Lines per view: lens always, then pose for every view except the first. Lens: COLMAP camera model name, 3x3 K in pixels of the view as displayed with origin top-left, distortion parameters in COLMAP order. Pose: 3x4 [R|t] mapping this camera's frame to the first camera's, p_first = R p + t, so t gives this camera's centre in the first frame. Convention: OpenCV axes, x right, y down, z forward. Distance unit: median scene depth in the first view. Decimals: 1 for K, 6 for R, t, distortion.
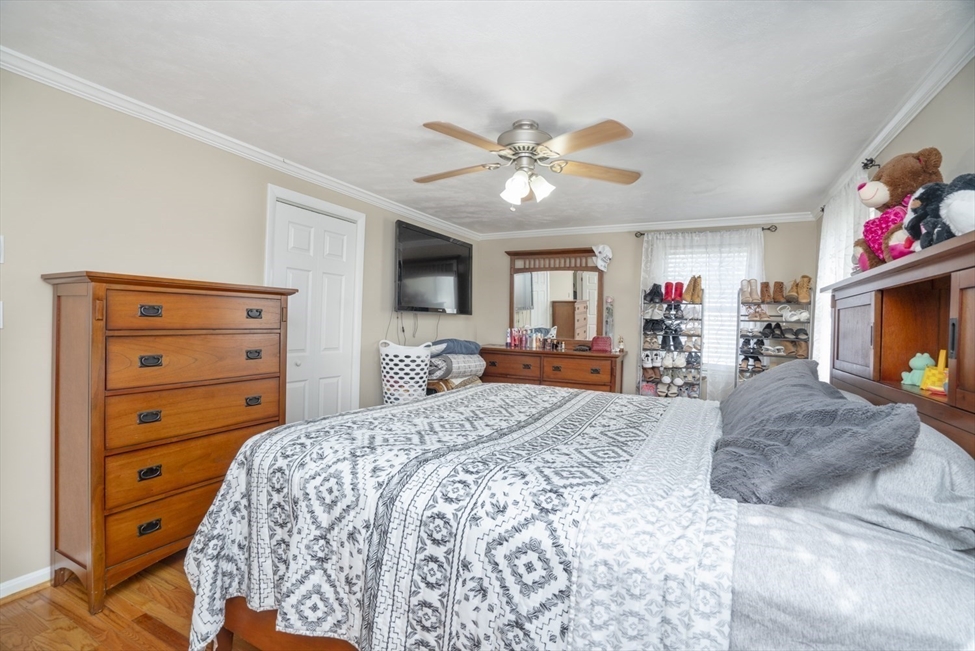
lens RADIAL K [[449.5, 0, 486.5], [0, 449.5, 326.7], [0, 0, 1]] dist [-0.060090, 0.023032]
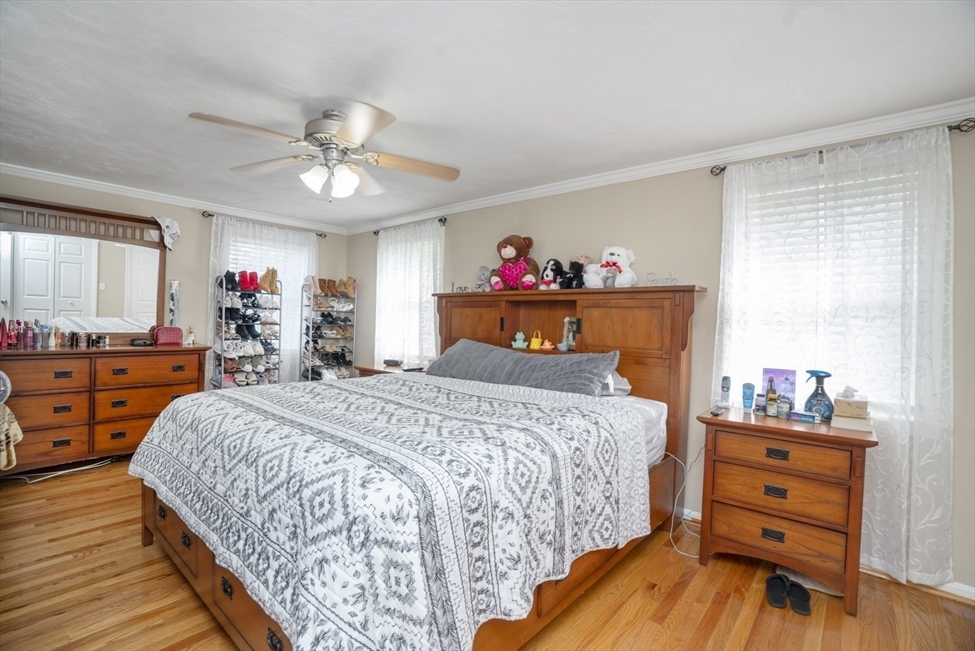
lens RADIAL K [[449.5, 0, 486.5], [0, 449.5, 326.7], [0, 0, 1]] dist [-0.060090, 0.023032]
pose [[0.231919, -0.031868, 0.972213, -0.437398], [-0.009908, 0.999334, 0.035121, -0.015384], [-0.972685, -0.017778, 0.231449, 0.244380]]
